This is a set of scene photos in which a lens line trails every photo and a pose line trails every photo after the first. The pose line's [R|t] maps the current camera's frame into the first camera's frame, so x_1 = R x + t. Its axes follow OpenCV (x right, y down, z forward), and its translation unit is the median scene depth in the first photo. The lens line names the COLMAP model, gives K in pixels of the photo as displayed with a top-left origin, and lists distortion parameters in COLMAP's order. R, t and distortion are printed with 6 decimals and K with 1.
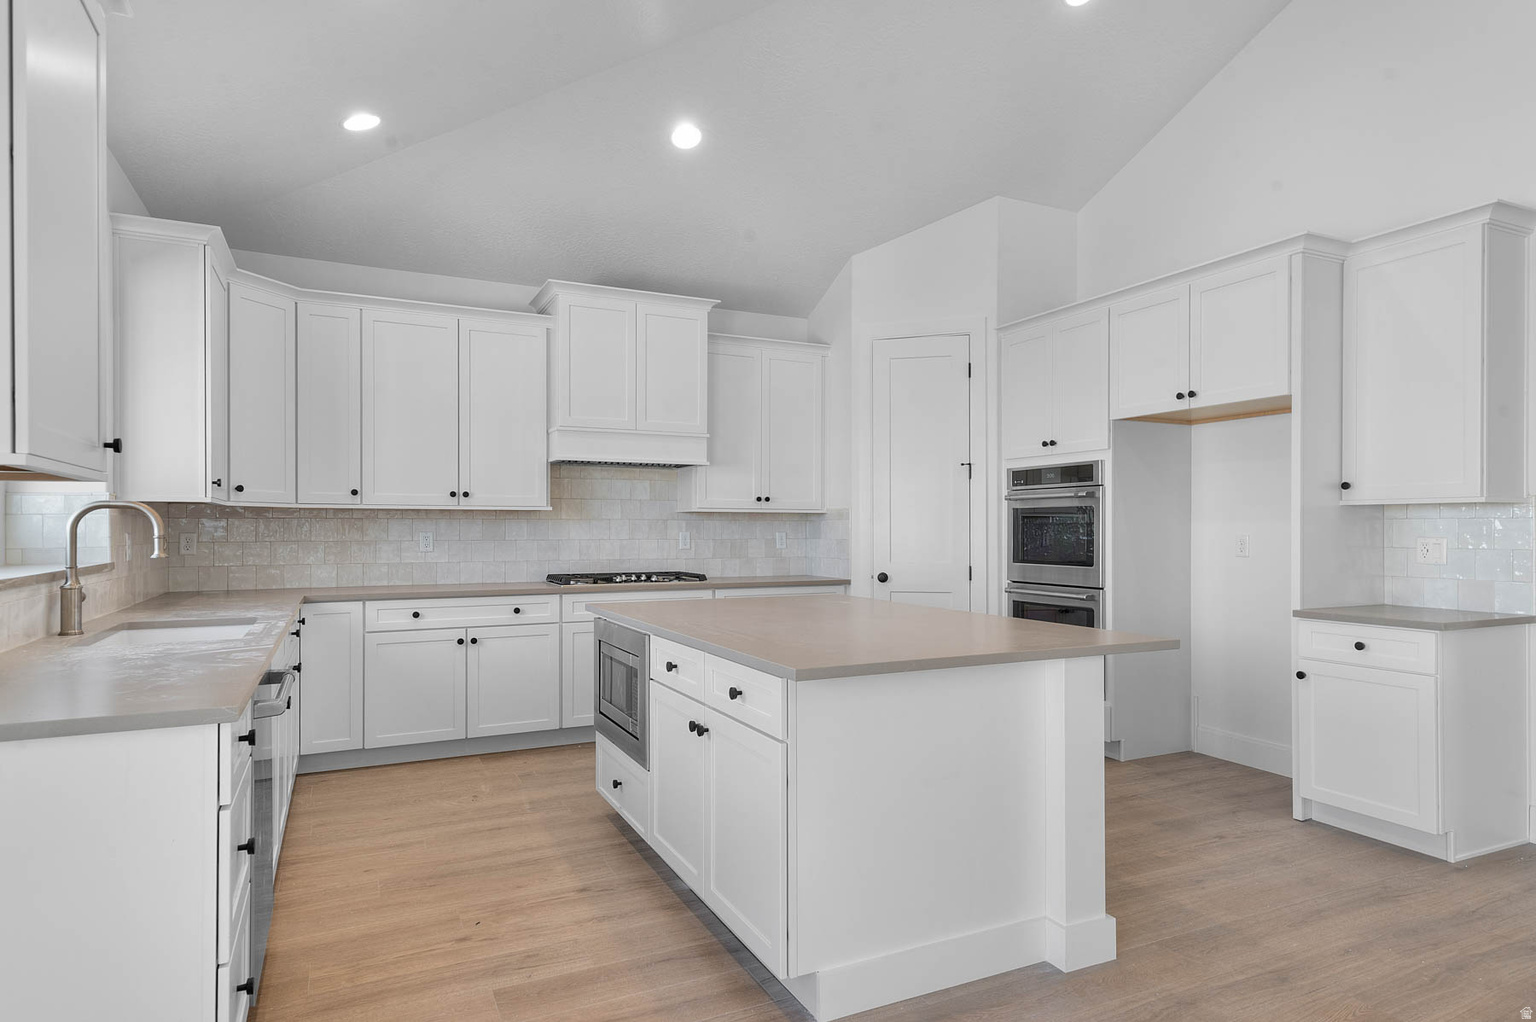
lens RADIAL K [[890.3, 0, 782.1], [0, 890.3, 524.4], [0, 0, 1]] dist [0.020764, -0.003019]
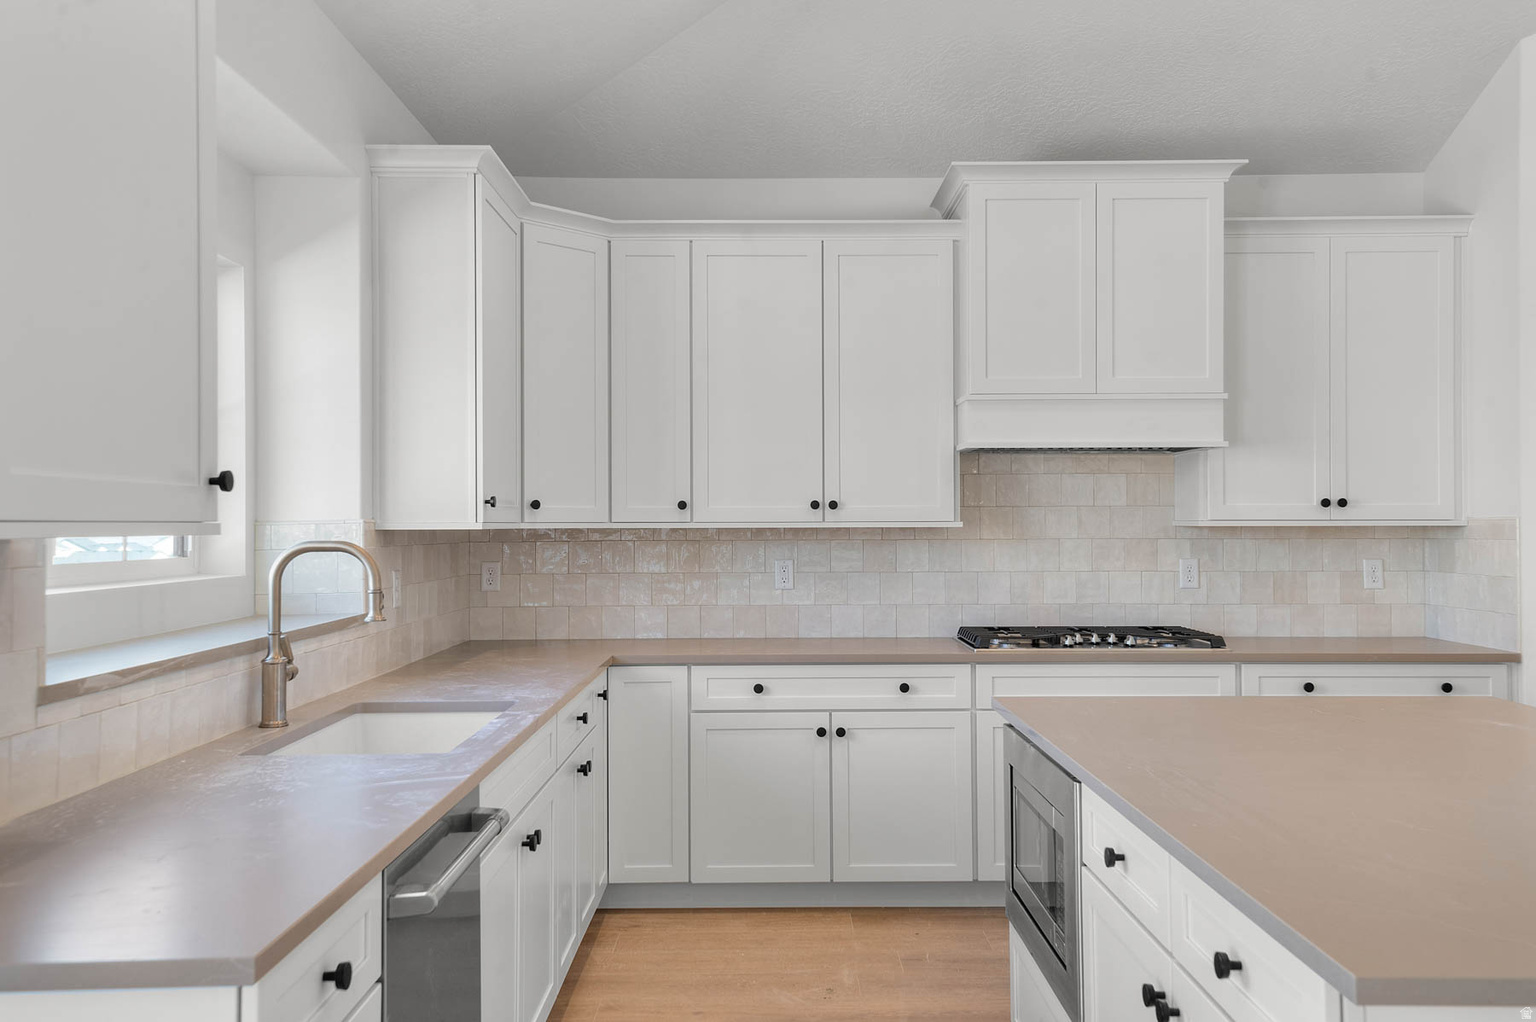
lens RADIAL K [[1272.0, 0, 777.1], [0, 1272.0, 506.5], [0, 0, 1]] dist [0.055498, 0.008432]
pose [[0.901395, -0.009567, -0.432893, 0.015662], [0.006163, 0.999938, -0.009264, -0.024890], [0.432955, 0.005683, 0.901398, 0.138510]]
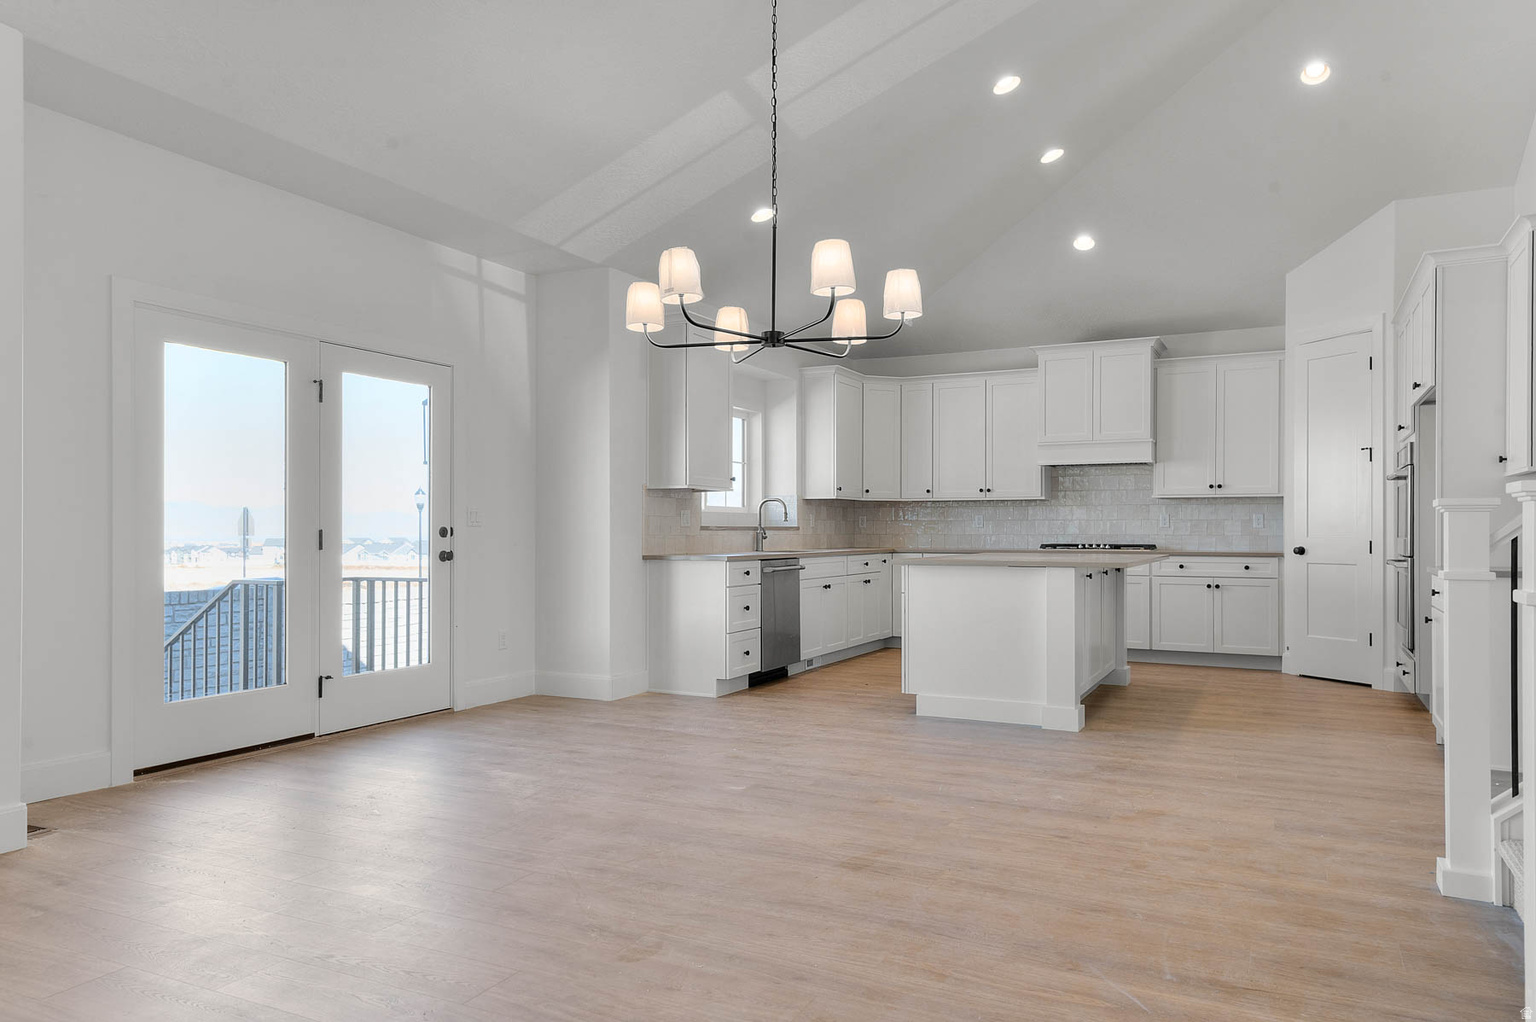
lens RADIAL K [[1028.0, 0, 756.9], [0, 1028.0, 532.1], [0, 0, 1]] dist [0.005863, -0.002839]
pose [[0.593362, 0.002451, -0.804932, 0.895147], [0.003281, 0.999980, 0.005464, 0.029877], [0.804929, -0.005883, 0.593342, -0.424126]]
